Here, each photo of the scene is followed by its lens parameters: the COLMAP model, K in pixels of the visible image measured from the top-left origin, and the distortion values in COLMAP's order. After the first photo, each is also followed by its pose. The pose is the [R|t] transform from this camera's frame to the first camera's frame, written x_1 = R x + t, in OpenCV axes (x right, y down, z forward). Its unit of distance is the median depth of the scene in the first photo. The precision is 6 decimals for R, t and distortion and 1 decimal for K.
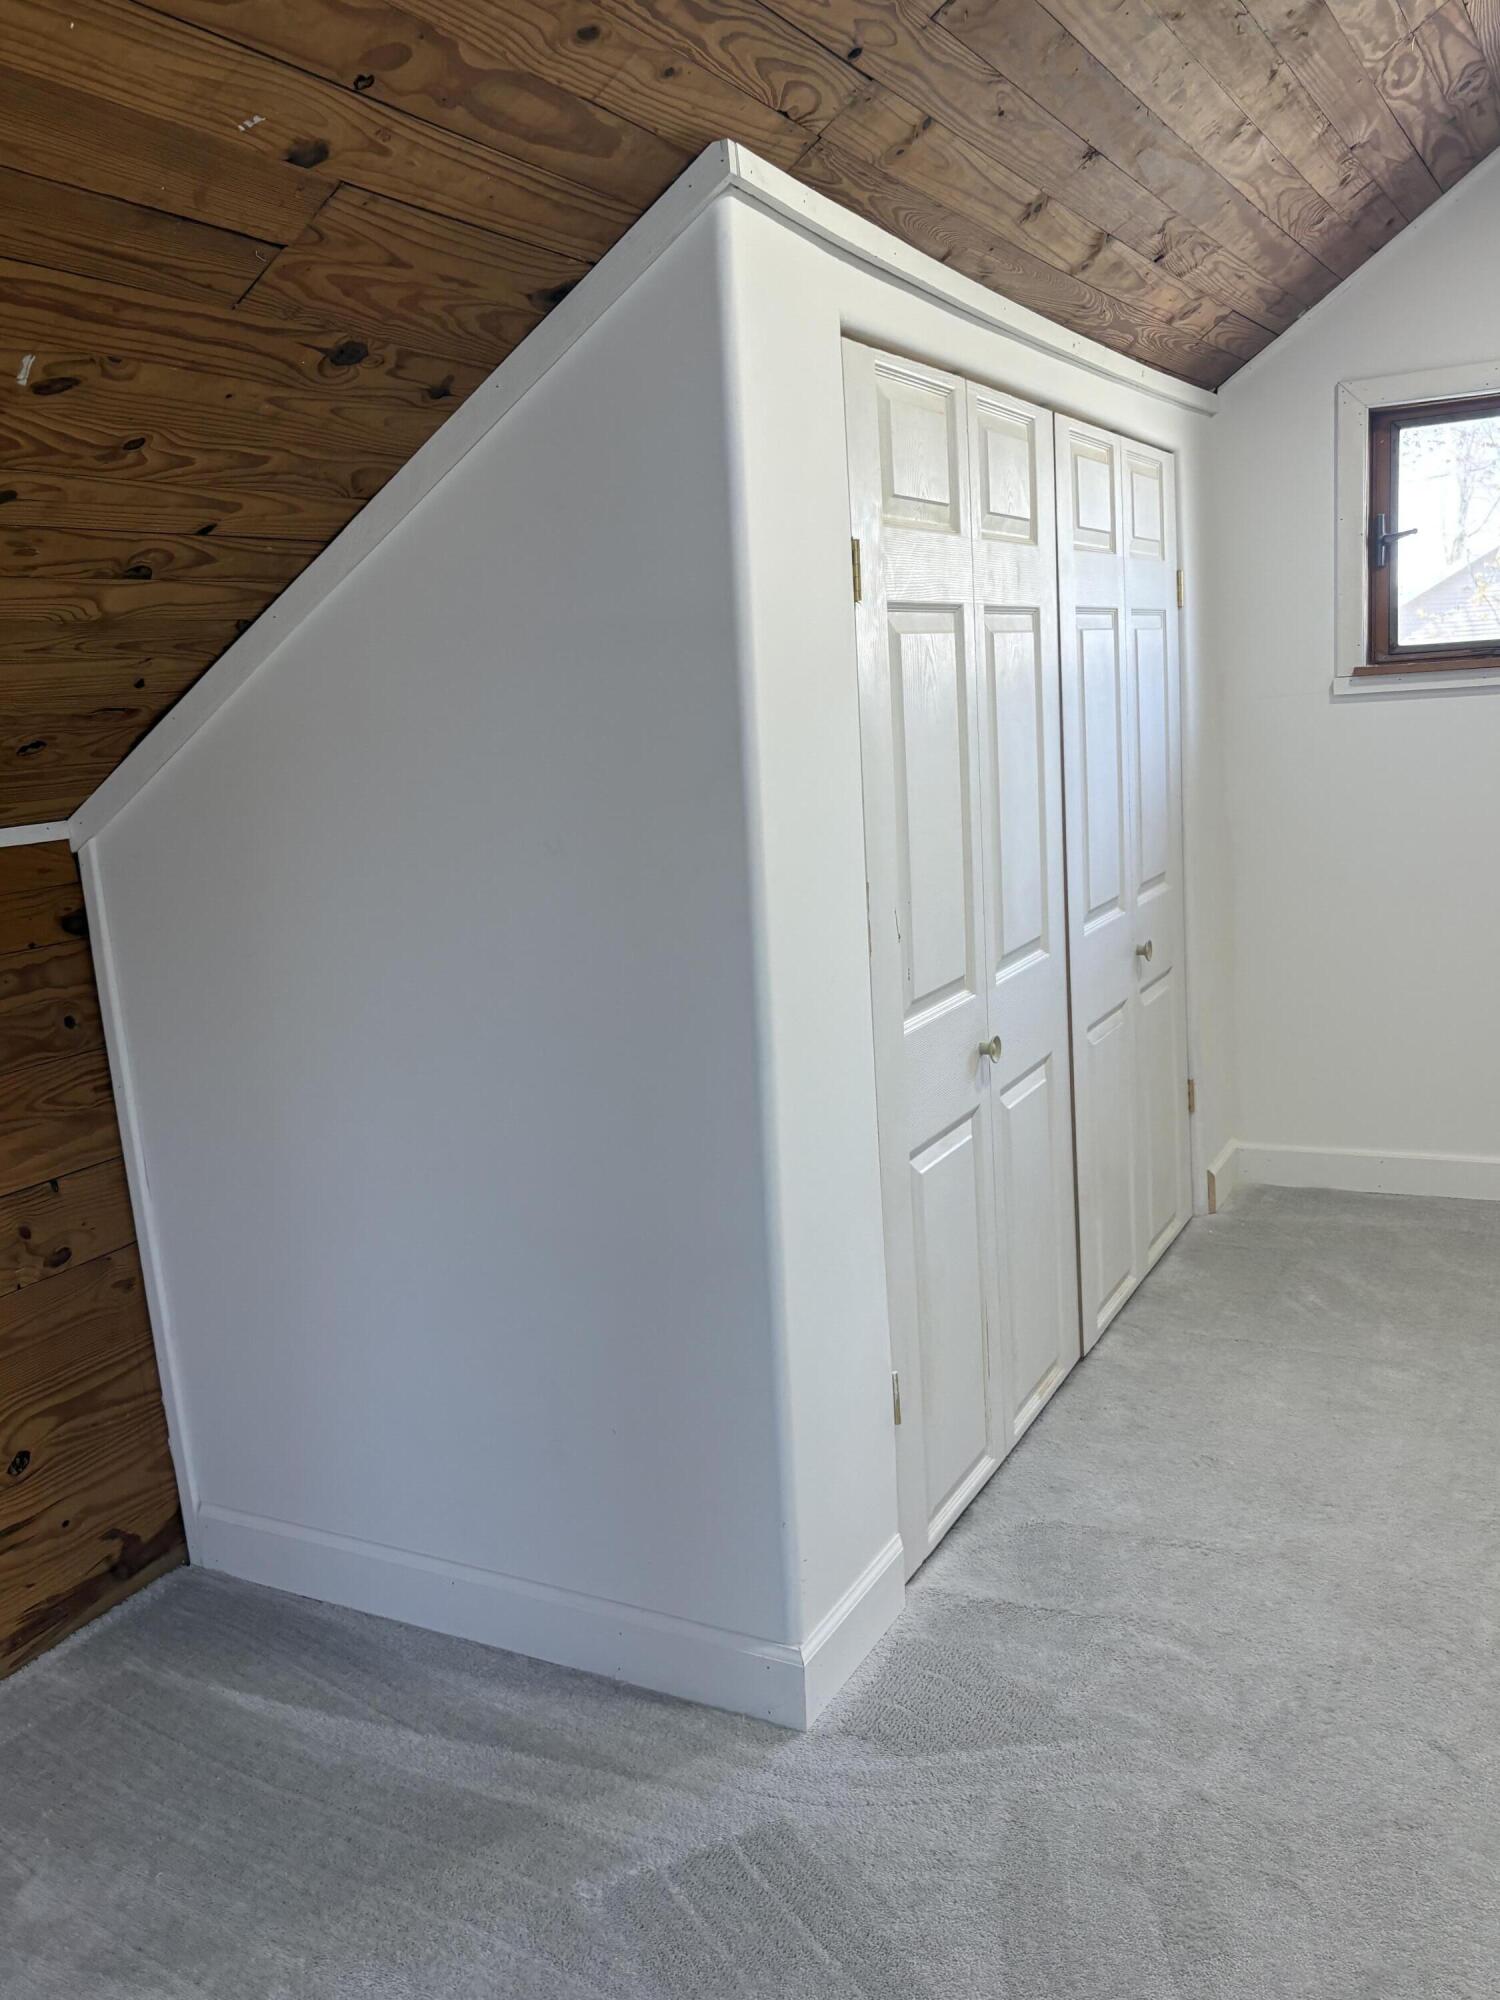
lens RADIAL K [[1693.8, 0, 749.1], [0, 1693.8, 988.9], [0, 0, 1]] dist [0.076106, -0.098187]
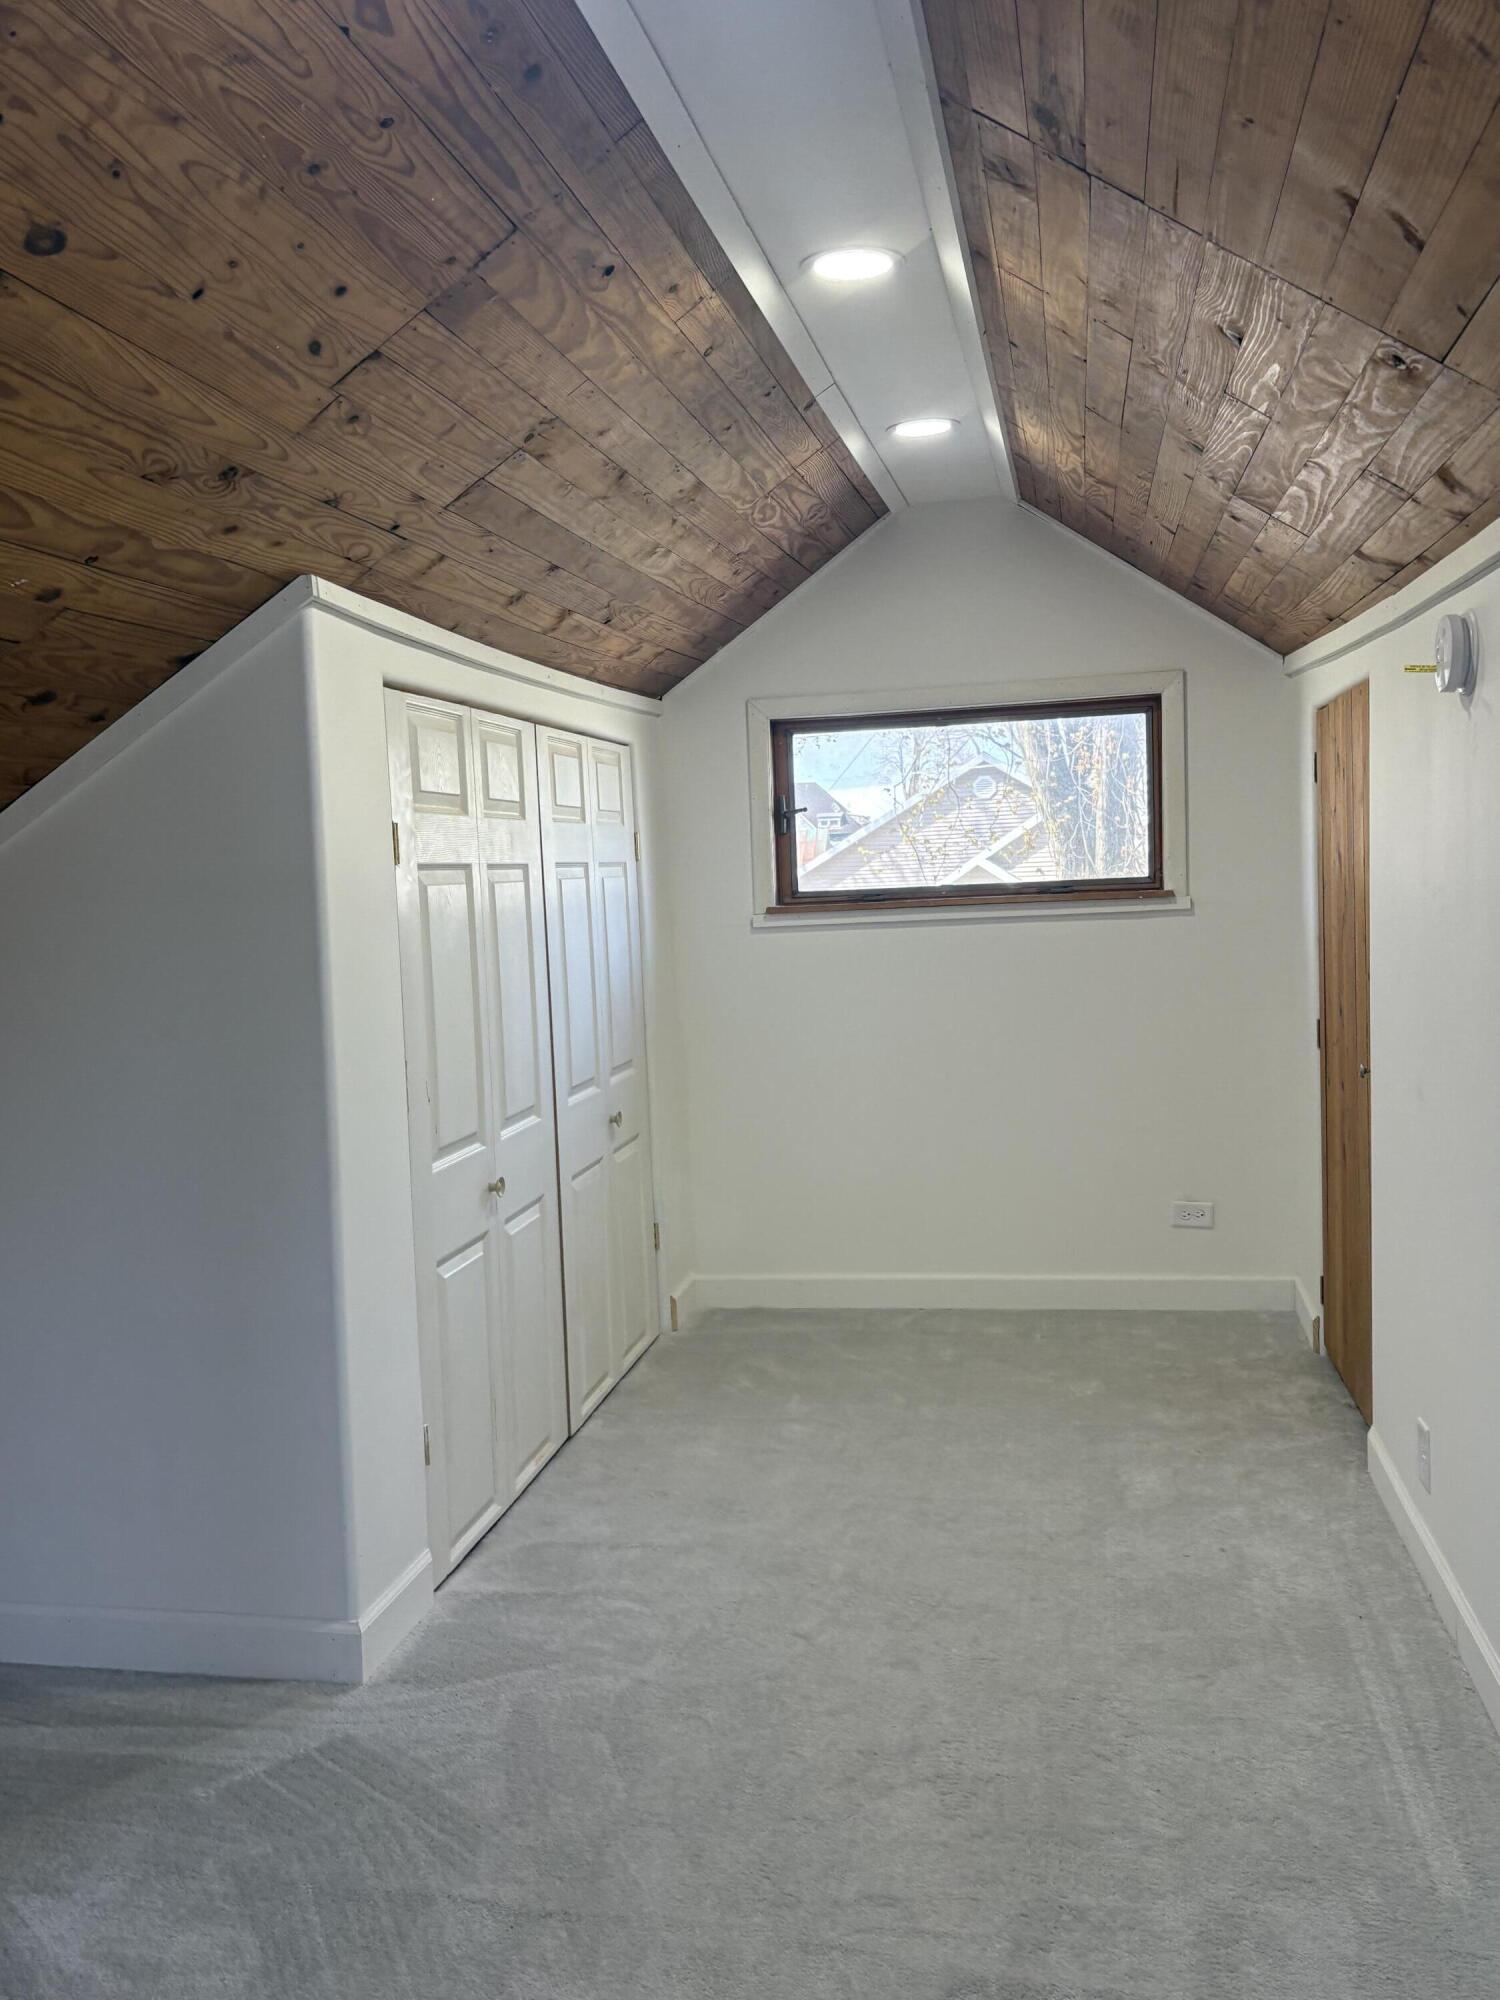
lens RADIAL K [[1693.8, 0, 765.5], [0, 1693.8, 1001.7], [0, 0, 1]] dist [0.076106, -0.098187]
pose [[0.956407, 0.002468, 0.292027, -0.052518], [0.030901, 0.993495, -0.109599, 0.048532], [-0.290398, 0.113845, 0.950110, -0.398618]]
